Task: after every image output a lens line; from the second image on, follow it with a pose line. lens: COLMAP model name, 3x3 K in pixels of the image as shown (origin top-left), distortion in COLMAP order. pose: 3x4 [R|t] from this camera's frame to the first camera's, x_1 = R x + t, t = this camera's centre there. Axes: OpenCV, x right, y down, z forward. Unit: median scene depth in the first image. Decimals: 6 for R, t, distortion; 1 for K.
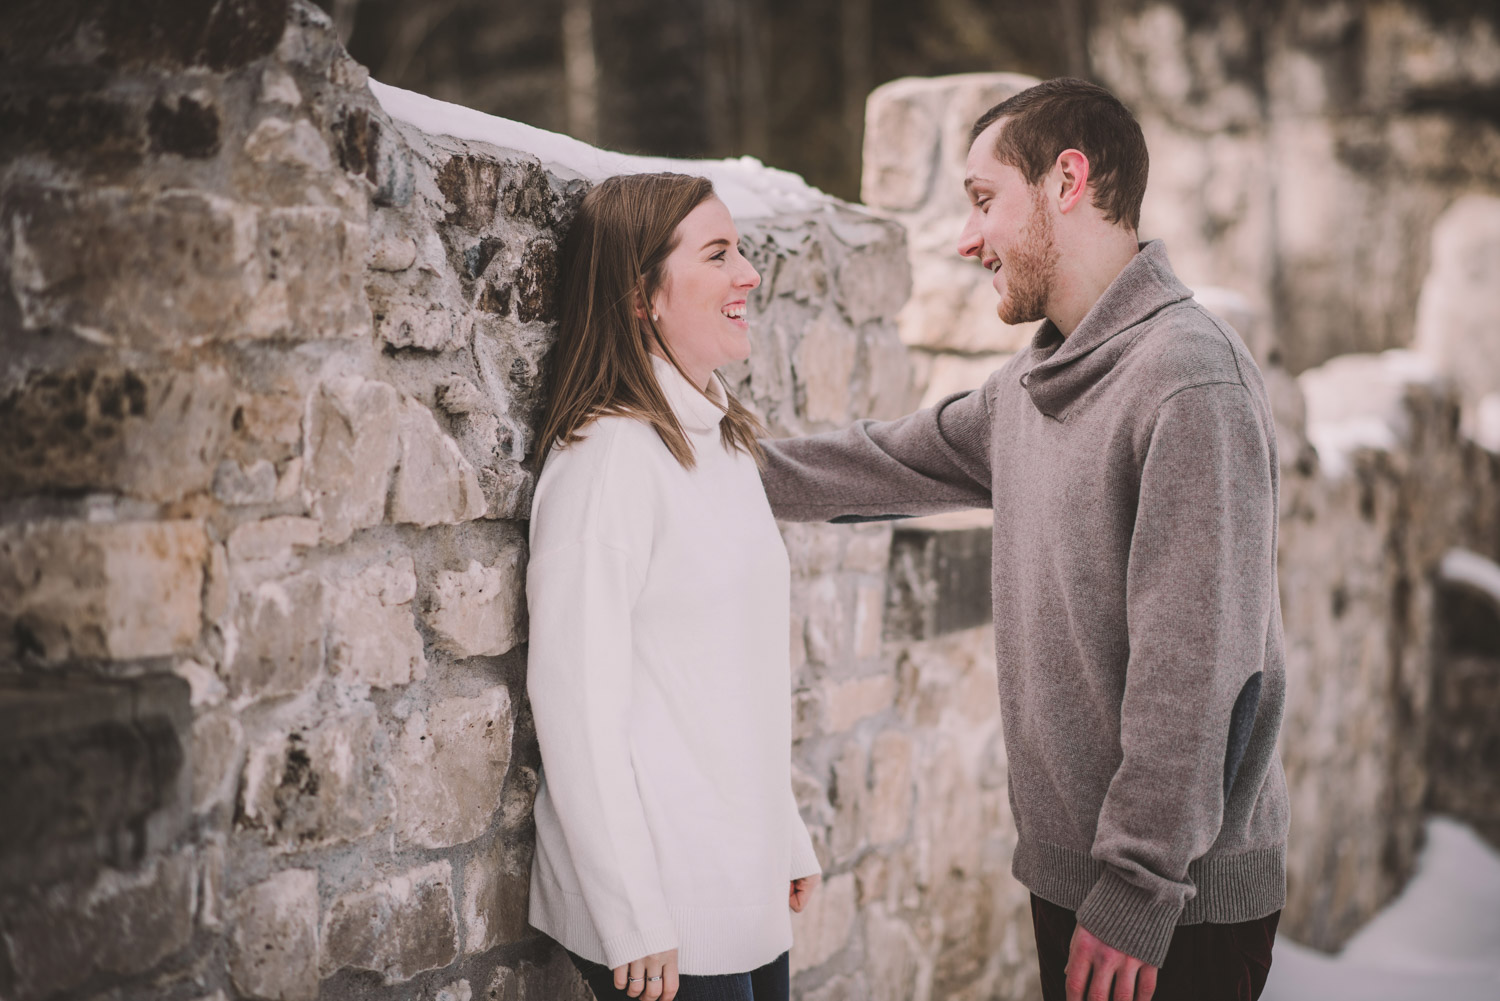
lens RADIAL K [[3545.2, 0, 756.0], [0, 3545.2, 499.1], [0, 0, 1]] dist [0.070018, 0.000000]
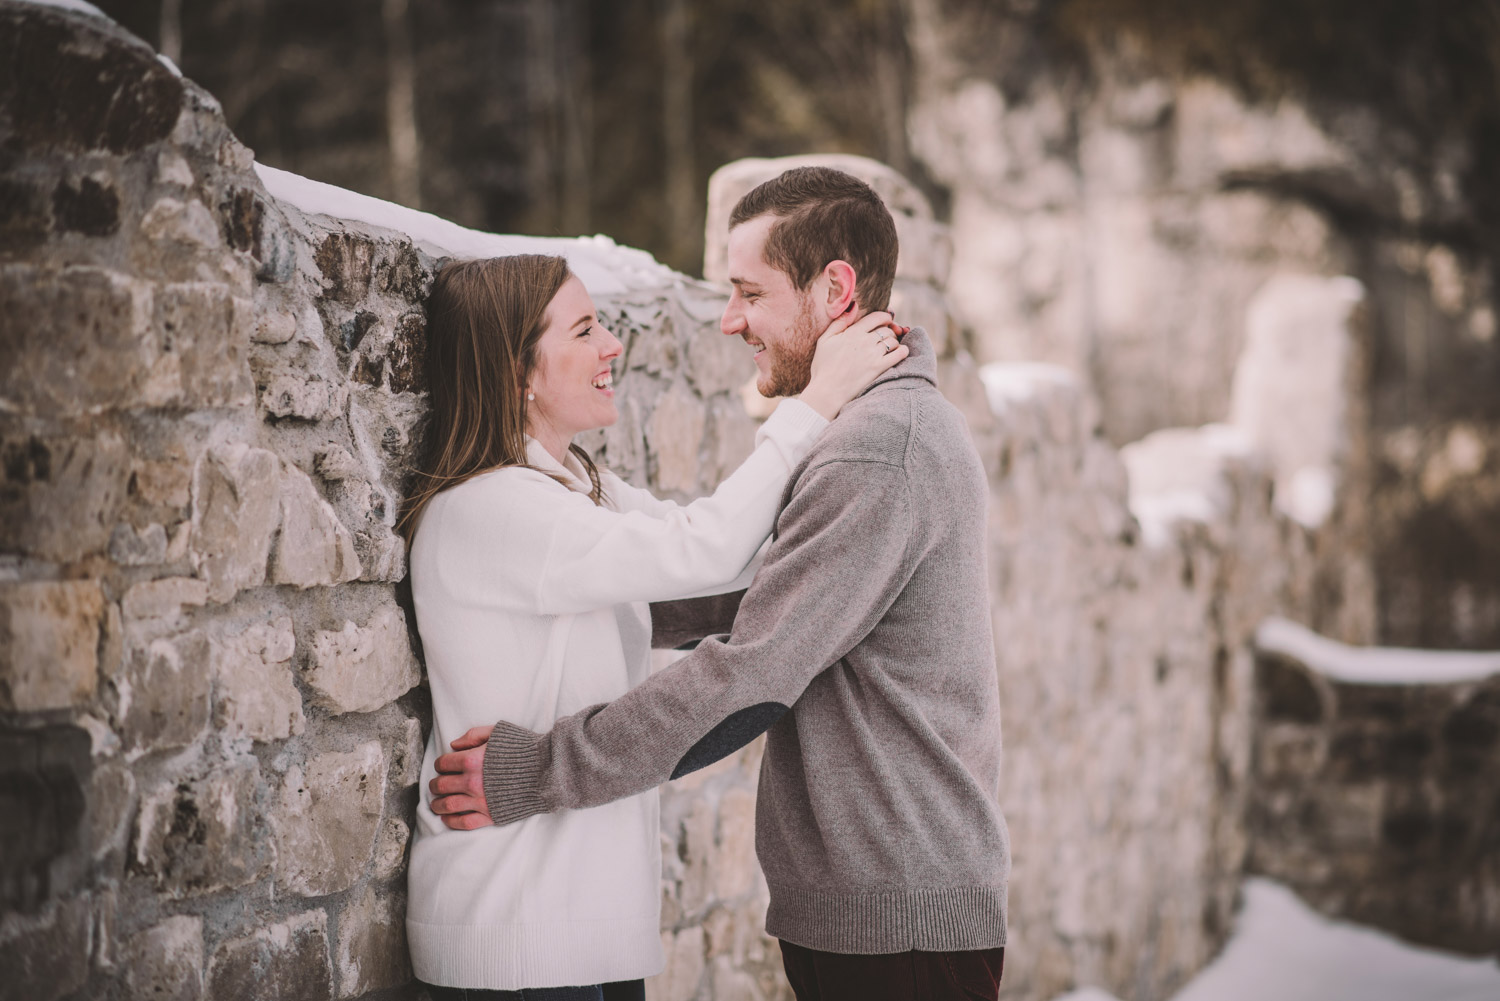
lens RADIAL K [[3545.2, 0, 747.9], [0, 3545.2, 508.7], [0, 0, 1]] dist [0.070018, 0.000000]
pose [[0.998806, 0.000622, 0.048857, -0.013754], [0.000281, 0.999829, -0.018469, 0.003767], [-0.048860, 0.018460, 0.998635, -0.051539]]
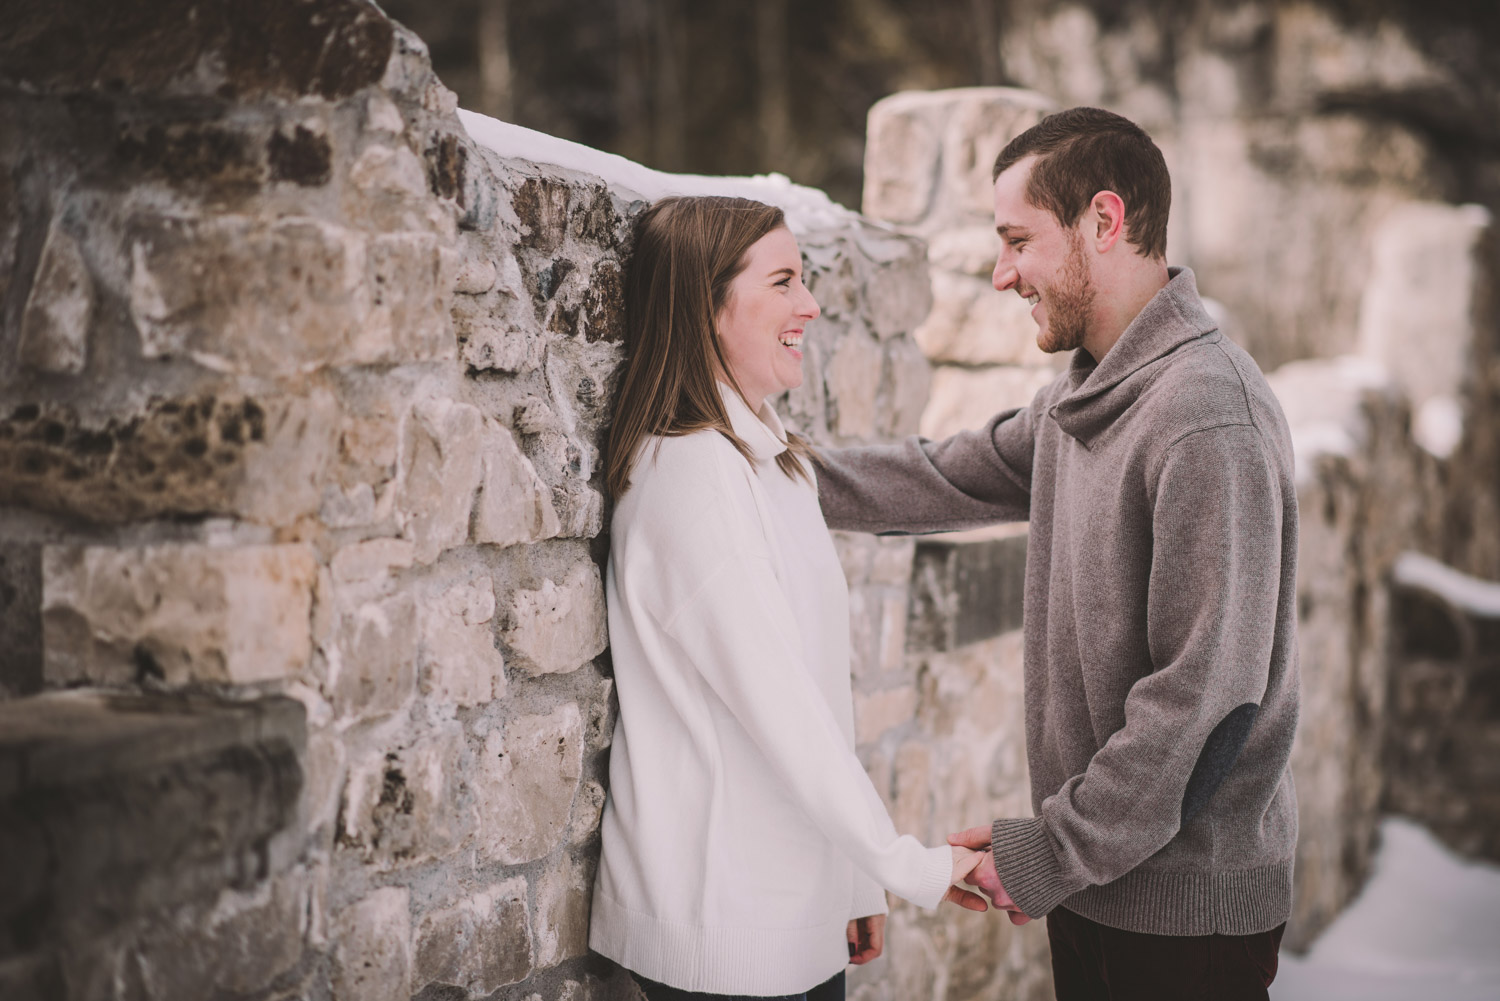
lens RADIAL K [[3545.2, 0, 758.5], [0, 3545.2, 502.0], [0, 0, 1]] dist [0.070018, 0.000000]
pose [[0.999589, -0.002527, 0.028563, -0.049981], [0.002500, 0.999996, 0.000980, -0.005683], [-0.028565, -0.000909, 0.999592, -0.011721]]
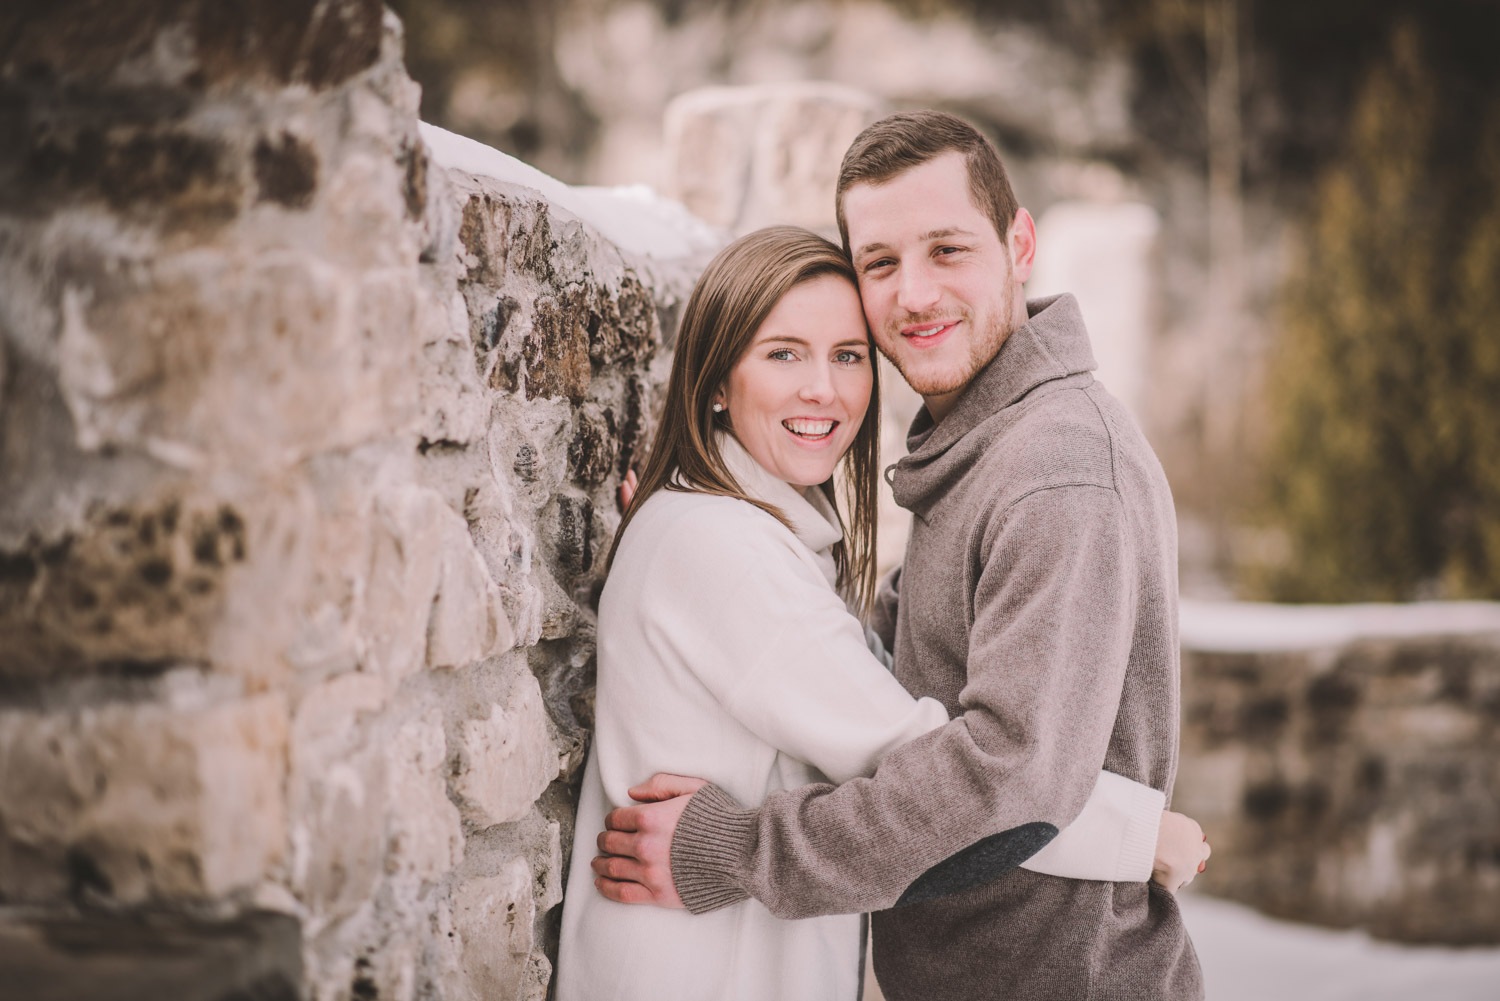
lens RADIAL K [[3545.2, 0, 740.4], [0, 3545.2, 503.4], [0, 0, 1]] dist [0.070018, 0.000000]
pose [[0.987780, -0.015013, 0.155128, -0.153645], [0.014804, 0.999887, 0.002508, -0.029895], [-0.155148, -0.000181, 0.987891, 0.215118]]
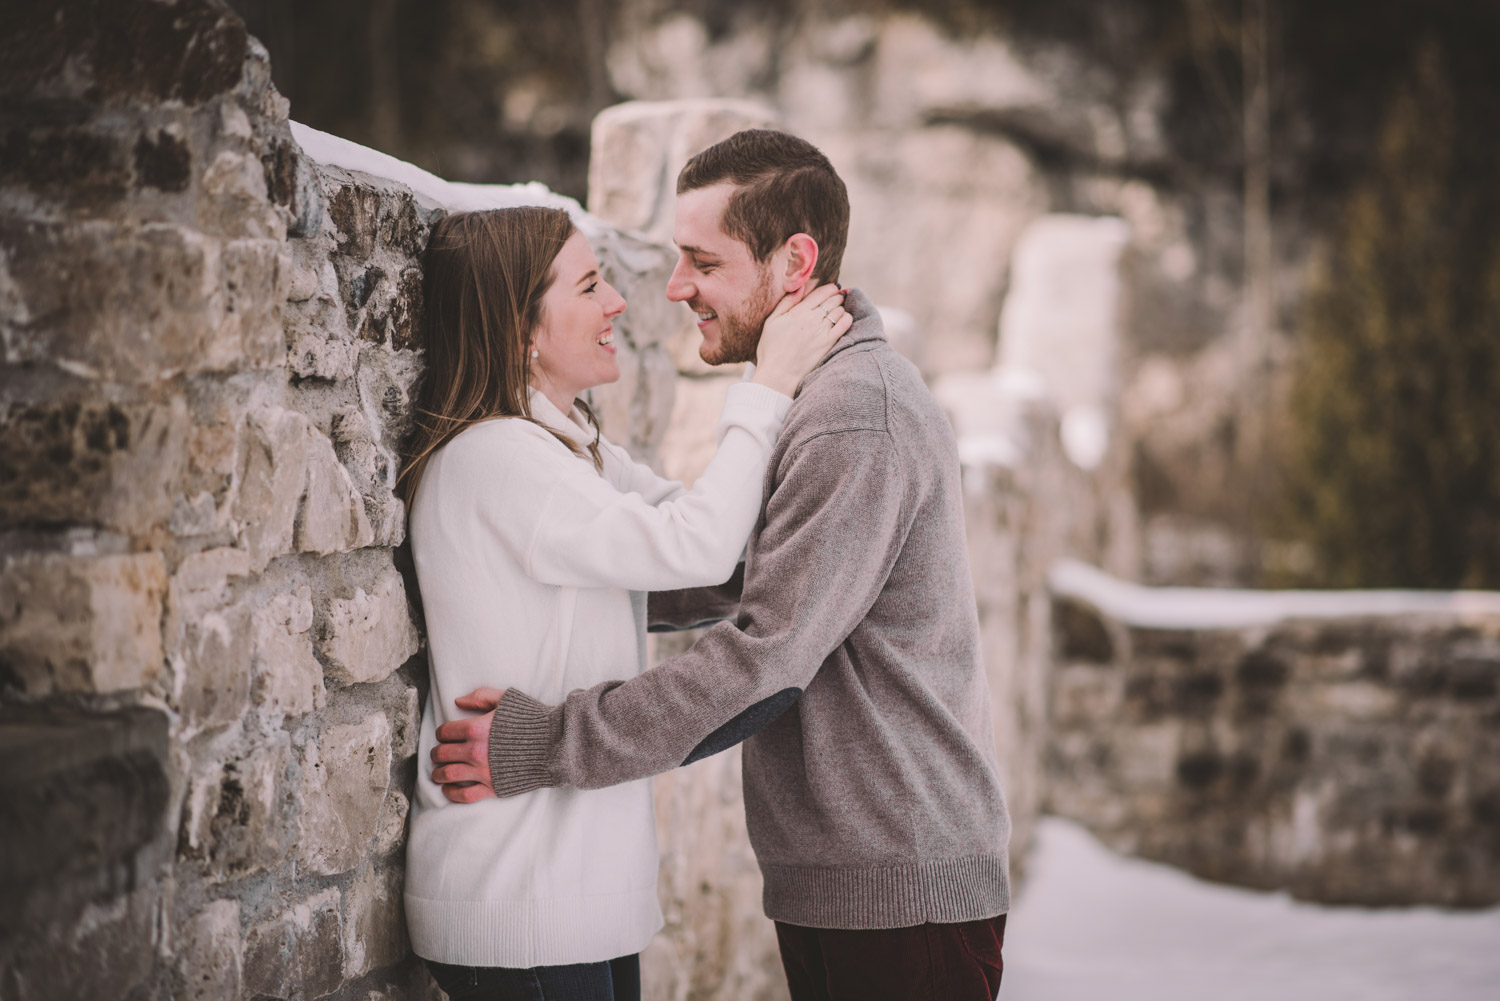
lens RADIAL K [[3545.2, 0, 742.8], [0, 3545.2, 499.5], [0, 0, 1]] dist [0.070018, 0.000000]
pose [[0.990218, -0.000820, 0.139530, -0.116561], [0.001073, 0.999998, -0.001739, -0.006148], [-0.139528, 0.001872, 0.990216, -0.012030]]
